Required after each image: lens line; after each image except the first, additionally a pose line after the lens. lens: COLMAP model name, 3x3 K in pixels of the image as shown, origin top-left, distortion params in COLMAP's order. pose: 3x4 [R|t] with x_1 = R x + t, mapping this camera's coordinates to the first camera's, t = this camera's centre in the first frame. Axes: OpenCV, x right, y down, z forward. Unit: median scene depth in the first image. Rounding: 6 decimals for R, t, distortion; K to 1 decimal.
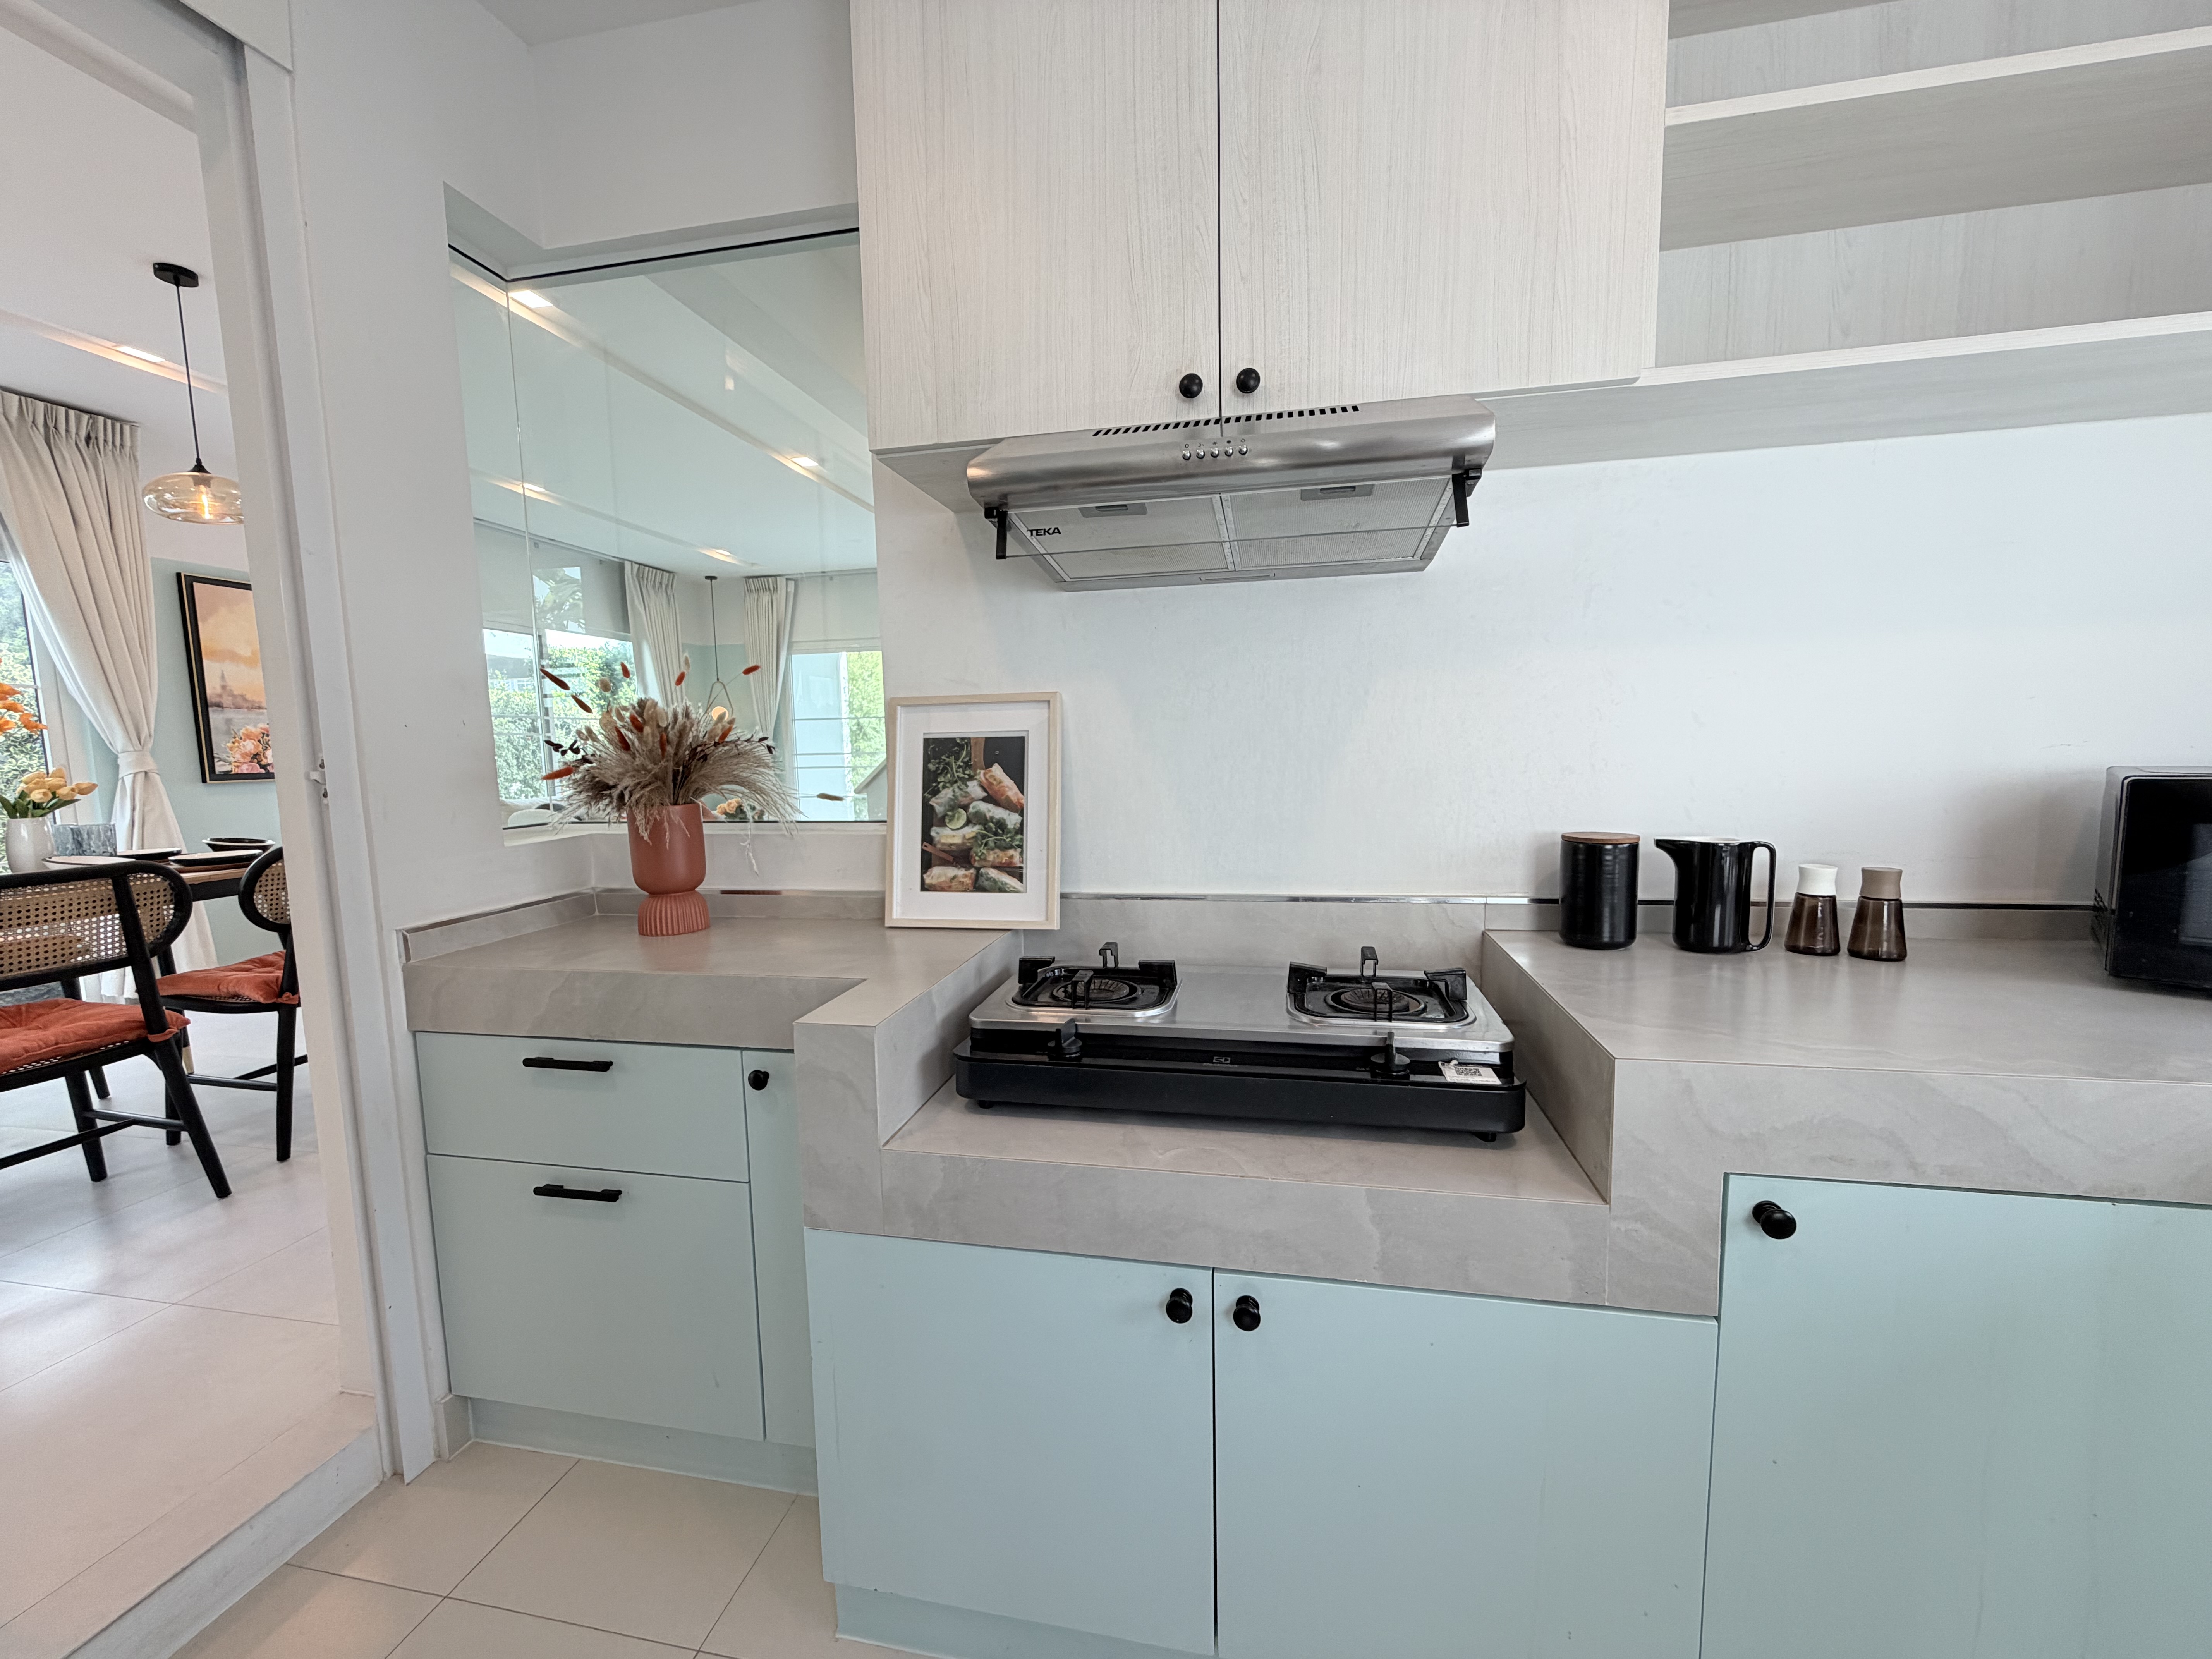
lens RADIAL K [[879.4, 0, 1101.4], [0, 879.4, 834.1], [0, 0, 1]] dist [-0.001790, -0.000206]
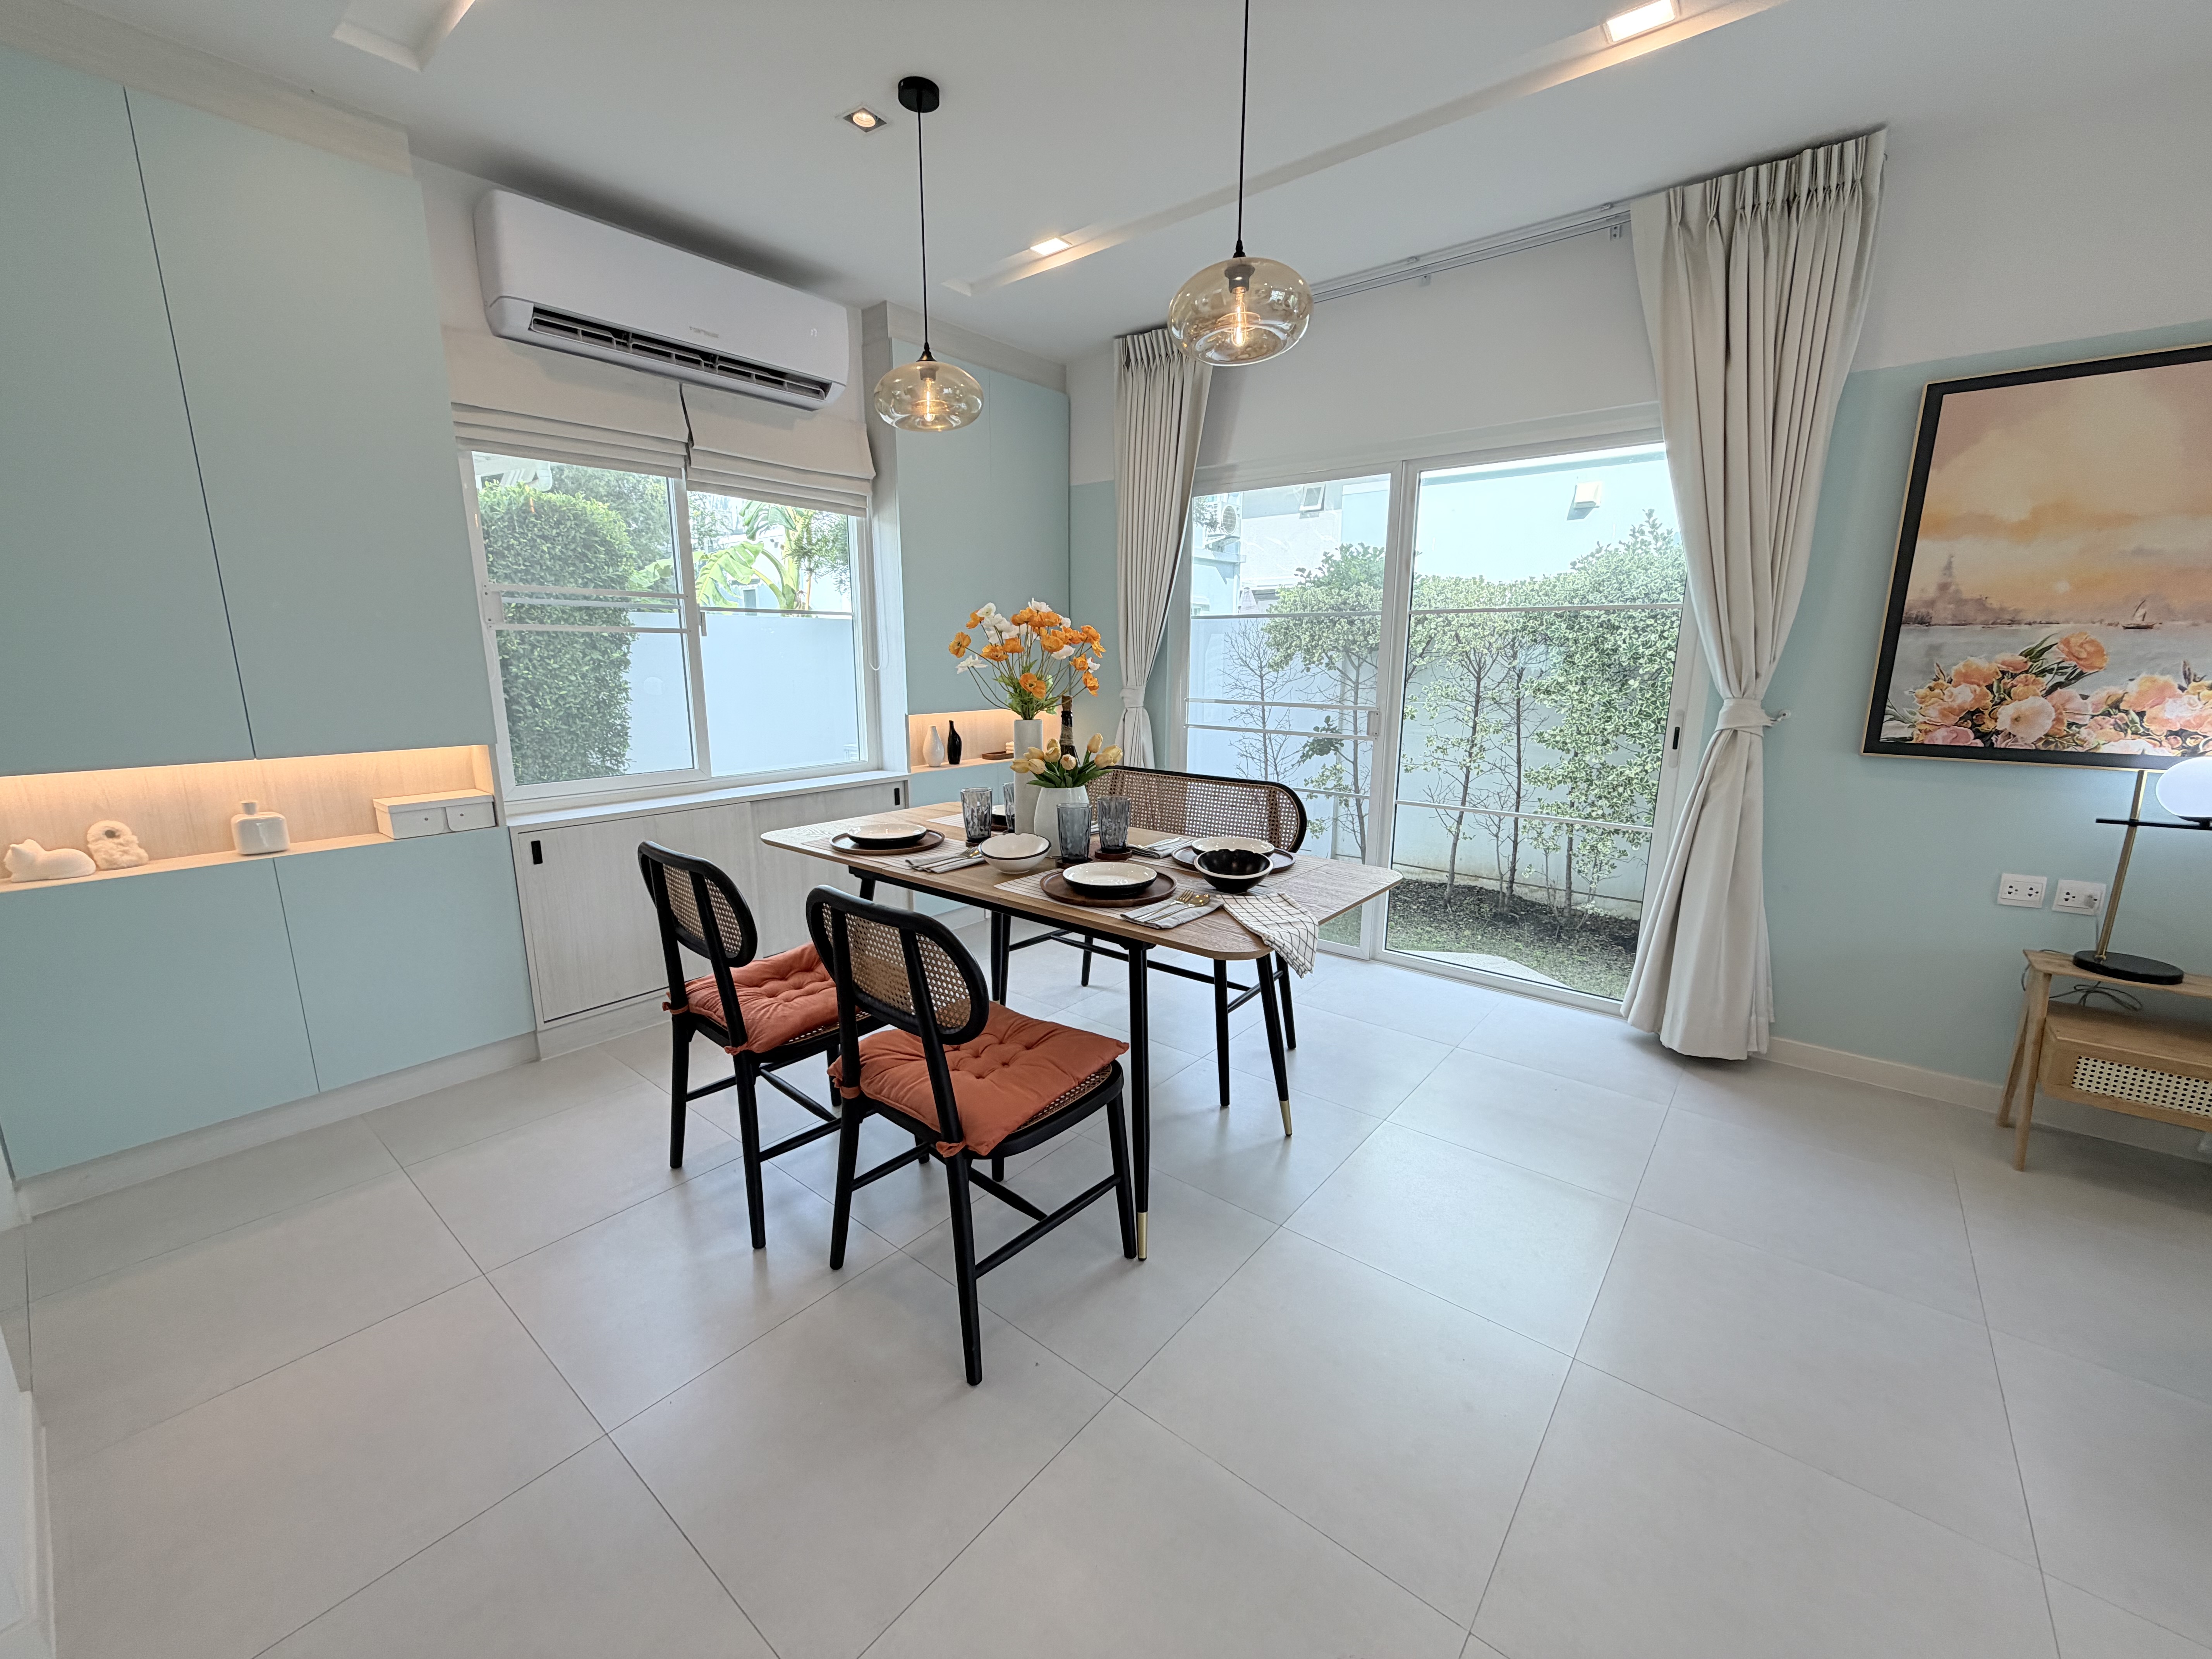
lens RADIAL K [[879.4, 0, 1101.4], [0, 879.4, 834.1], [0, 0, 1]] dist [-0.001790, -0.000206]
pose [[-0.477144, 0.197999, -0.856230, -0.242721], [-0.087061, 0.958847, 0.270245, -0.119854], [0.874502, 0.203490, -0.440270, 0.802214]]
